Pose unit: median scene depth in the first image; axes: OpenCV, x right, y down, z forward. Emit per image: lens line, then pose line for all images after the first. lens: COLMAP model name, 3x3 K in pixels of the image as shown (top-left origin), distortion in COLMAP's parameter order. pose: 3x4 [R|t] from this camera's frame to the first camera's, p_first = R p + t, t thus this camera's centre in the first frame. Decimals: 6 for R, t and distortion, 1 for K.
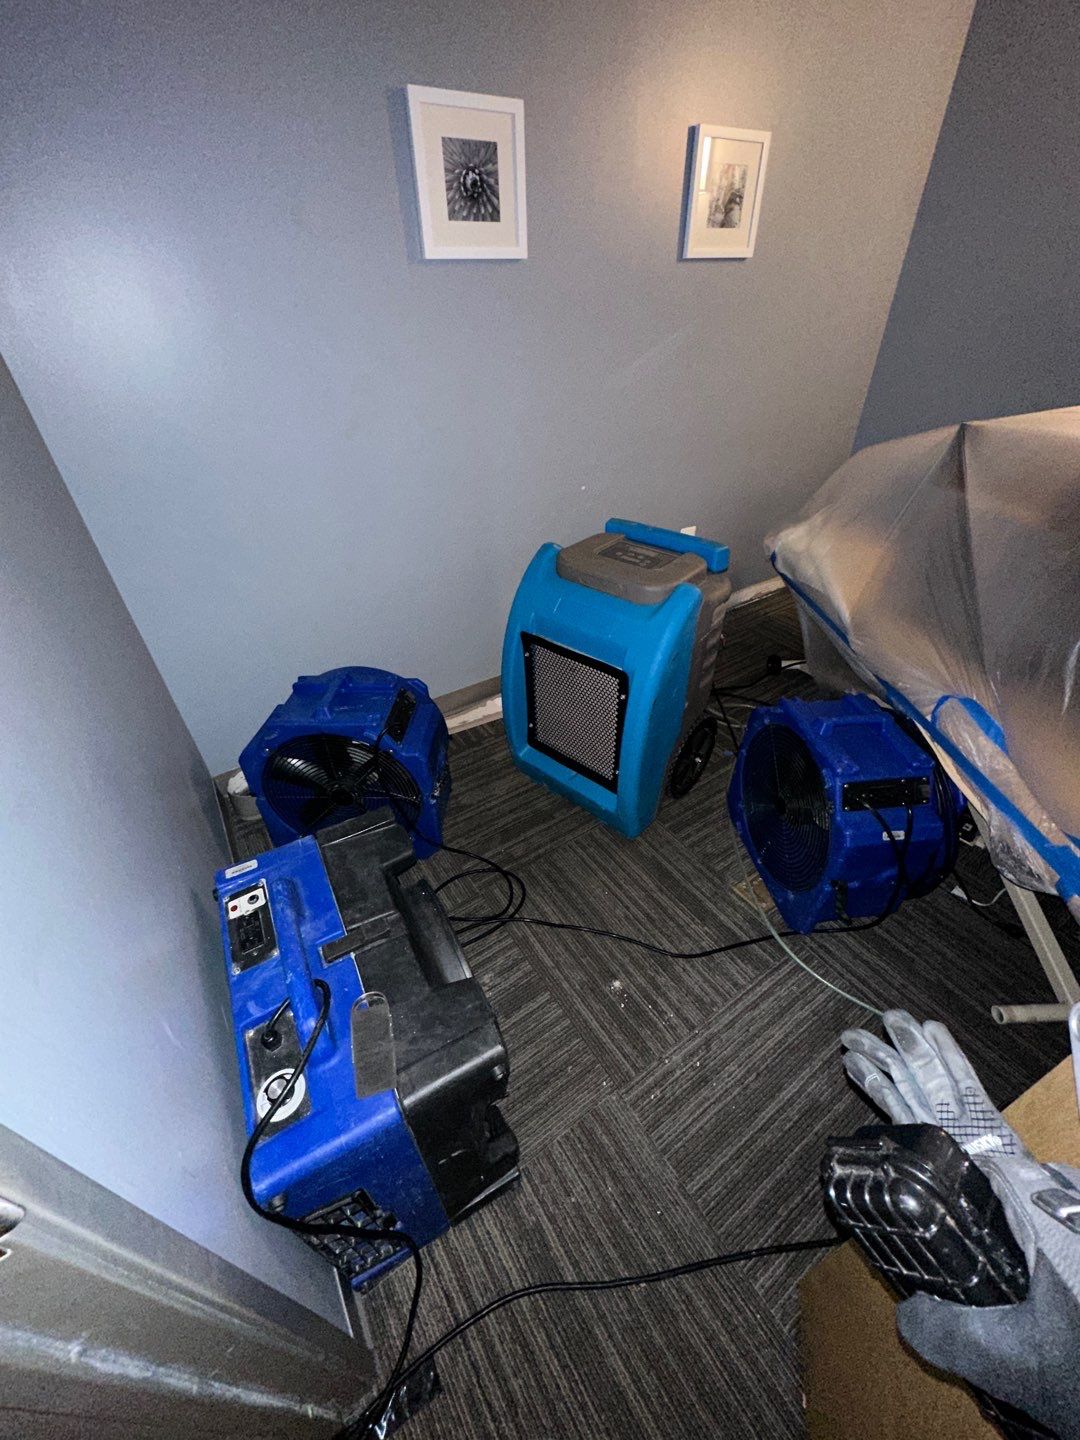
lens RADIAL K [[577.4, 0, 540.0], [0, 577.4, 720.0], [0, 0, 1]] dist [-0.000309, -0.000026]
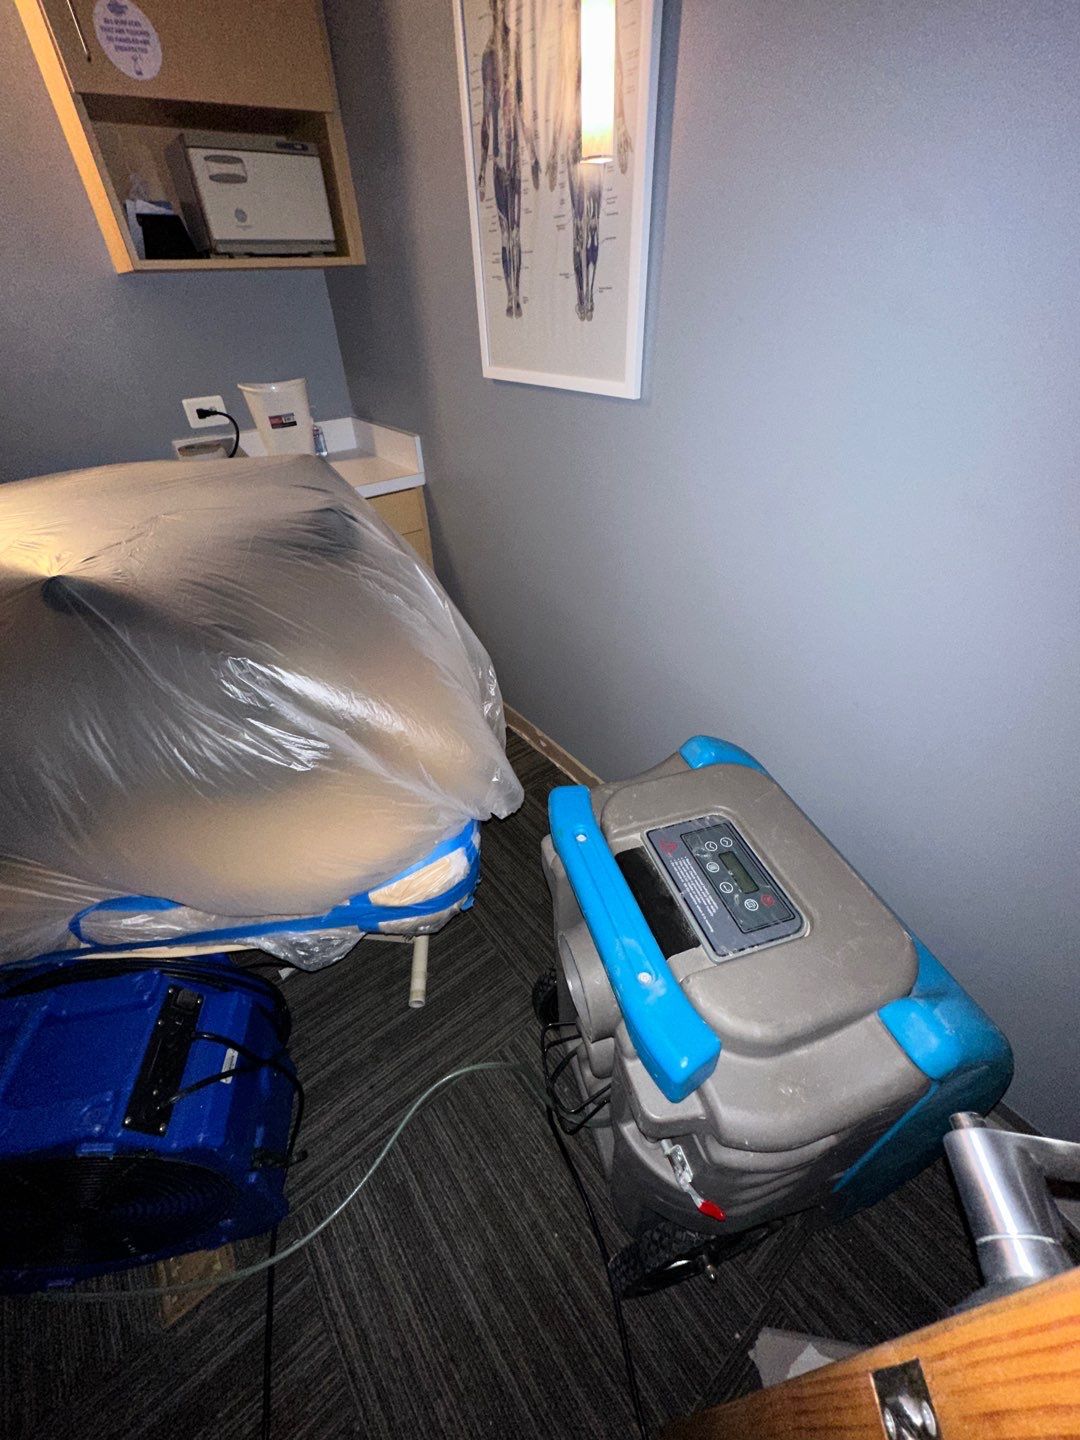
lens RADIAL K [[577.4, 0, 540.0], [0, 577.4, 720.0], [0, 0, 1]] dist [-0.000309, -0.000026]
pose [[-0.065848, -0.594636, 0.801294, 0.248387], [0.632863, 0.595969, 0.494272, -0.158202], [-0.771458, 0.539656, 0.337080, 0.207540]]
